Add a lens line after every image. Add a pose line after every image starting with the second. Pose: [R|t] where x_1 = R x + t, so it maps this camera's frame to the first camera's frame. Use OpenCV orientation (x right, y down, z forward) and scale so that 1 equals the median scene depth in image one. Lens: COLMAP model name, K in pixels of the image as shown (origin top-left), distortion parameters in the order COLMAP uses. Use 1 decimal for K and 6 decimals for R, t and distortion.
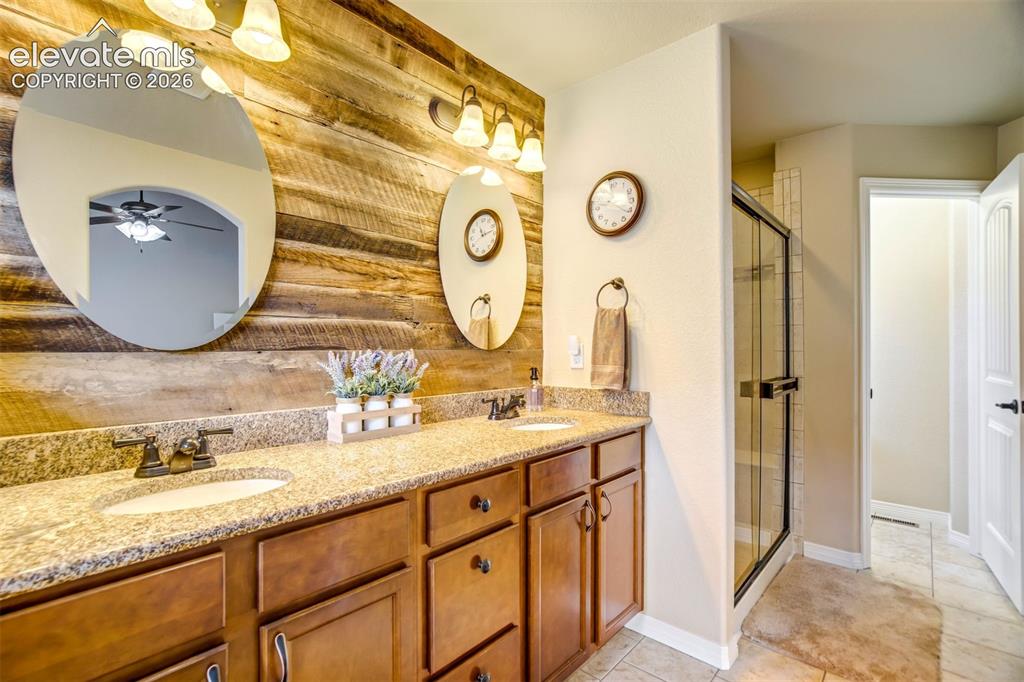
lens RADIAL K [[480.3, 0, 514.4], [0, 480.3, 344.4], [0, 0, 1]] dist [-0.035542, 0.019530]
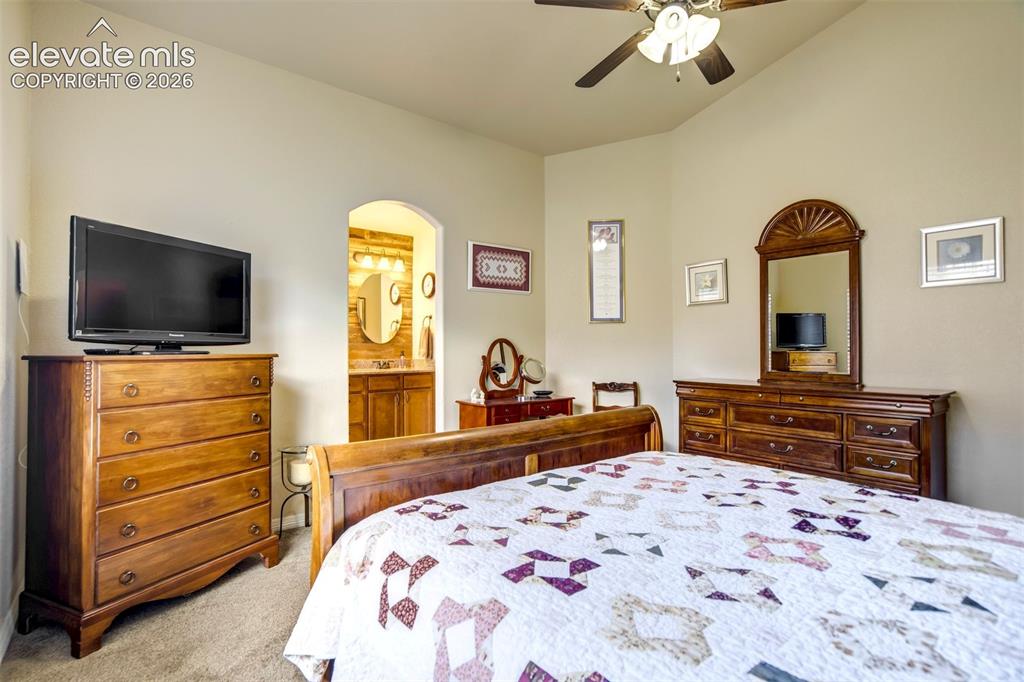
lens RADIAL K [[480.3, 0, 502.0], [0, 480.3, 343.0], [0, 0, 1]] dist [-0.035542, 0.019530]
pose [[0.986624, -0.002904, -0.162988, 1.231332], [0.000803, 0.999916, -0.012952, 0.052182], [0.163012, 0.012648, 0.986543, -1.746113]]
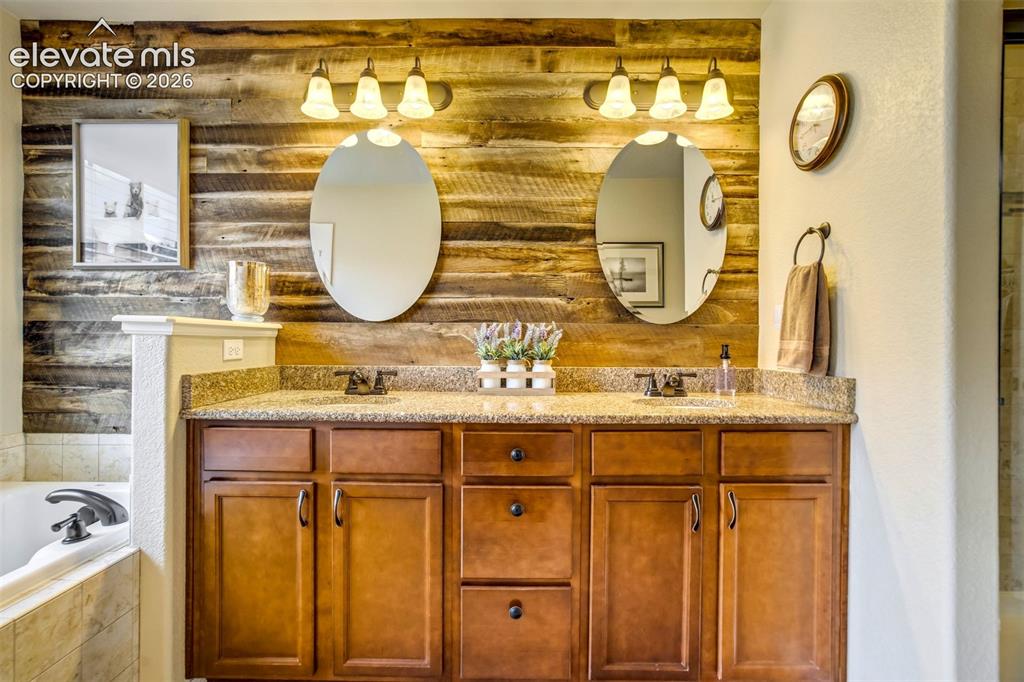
lens RADIAL K [[480.3, 0, 504.9], [0, 480.3, 344.4], [0, 0, 1]] dist [-0.035542, 0.019530]
pose [[0.655963, 0.009473, -0.754734, 0.554557], [-0.001367, 0.999935, 0.011363, 0.050213], [0.754792, -0.006422, 0.655933, 0.184311]]
